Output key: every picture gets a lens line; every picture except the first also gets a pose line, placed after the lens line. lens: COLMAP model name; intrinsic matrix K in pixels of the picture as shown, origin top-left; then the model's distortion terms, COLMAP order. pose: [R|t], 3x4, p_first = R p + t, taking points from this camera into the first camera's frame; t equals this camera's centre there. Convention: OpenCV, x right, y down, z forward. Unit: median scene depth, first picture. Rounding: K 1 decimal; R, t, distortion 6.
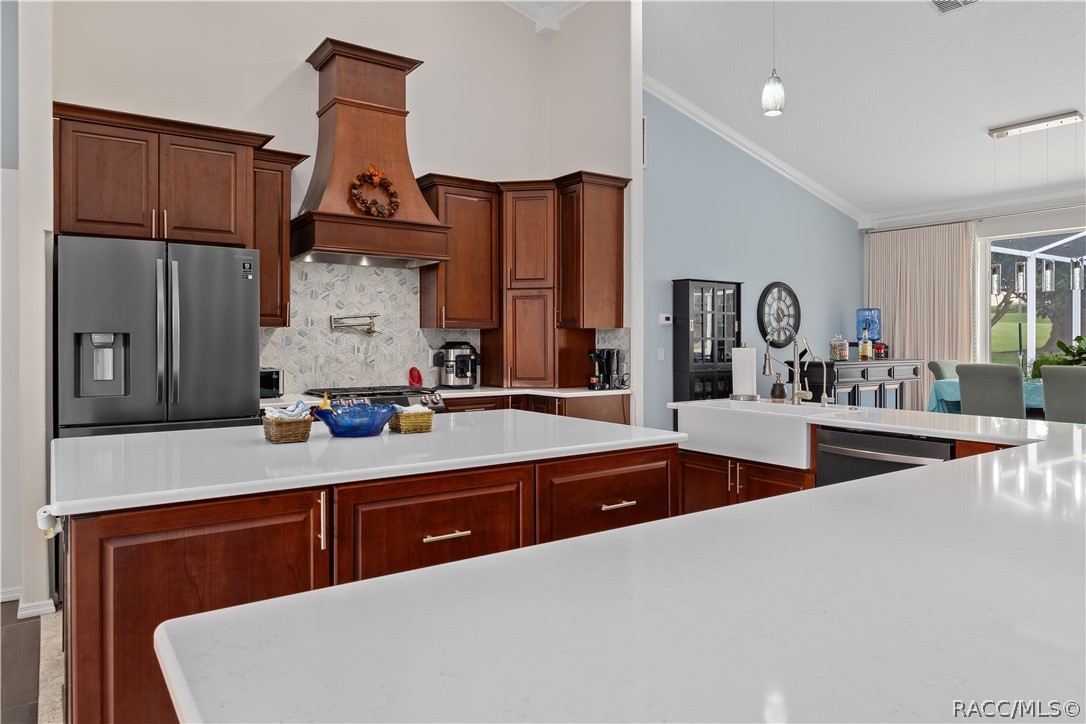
lens RADIAL K [[712.7, 0, 543.0], [0, 712.7, 362.0], [0, 0, 1]] dist [-0.006717, 0.000376]
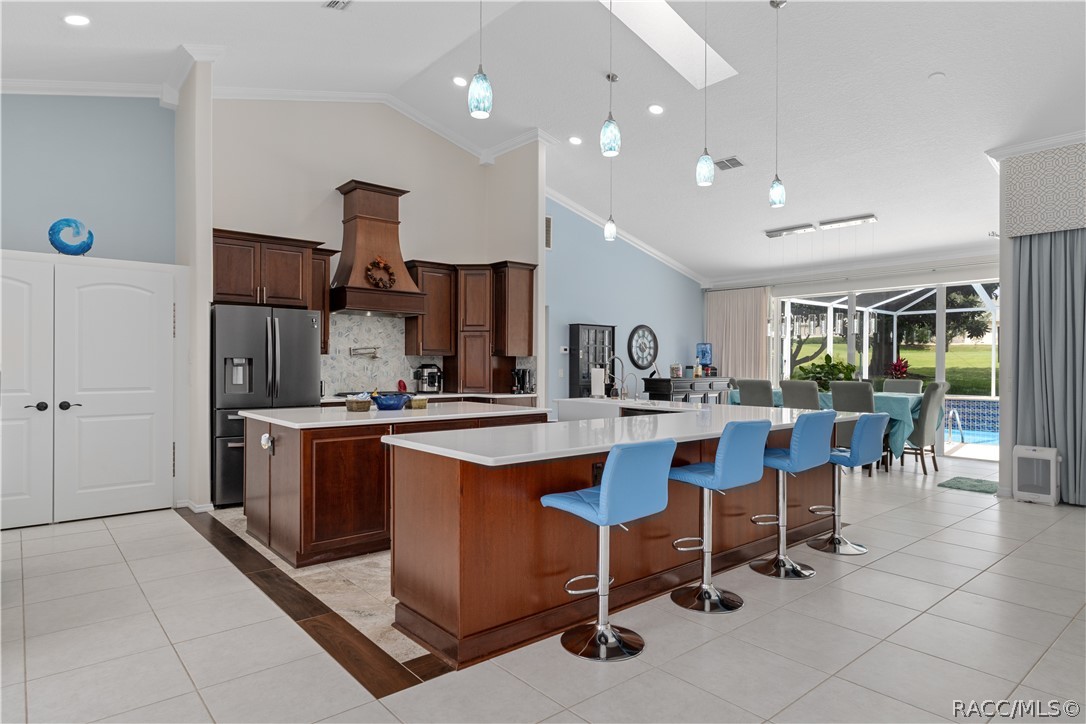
lens RADIAL K [[629.6, 0, 543.0], [0, 629.6, 362.0], [0, 0, 1]] dist [0.002889, -0.000251]
pose [[0.995419, 0.005866, 0.095424, -0.000632], [-0.002685, 0.999437, -0.033432, 0.013461], [-0.095567, 0.033022, 0.994875, -0.428764]]
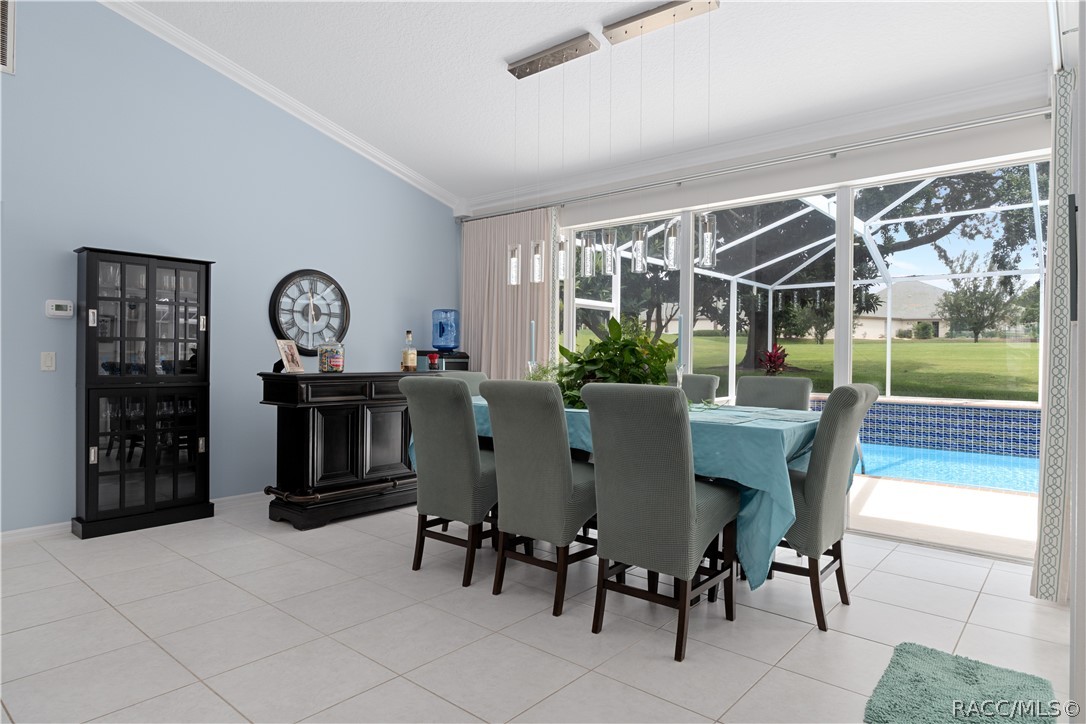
lens RADIAL K [[647.9, 0, 543.0], [0, 647.9, 362.0], [0, 0, 1]] dist [-0.021929, -0.000094]
pose [[0.966181, 0.008233, 0.257733, 0.599625], [-0.002410, 0.999735, -0.022899, 0.003027], [-0.257854, 0.021504, 0.965945, 0.406698]]
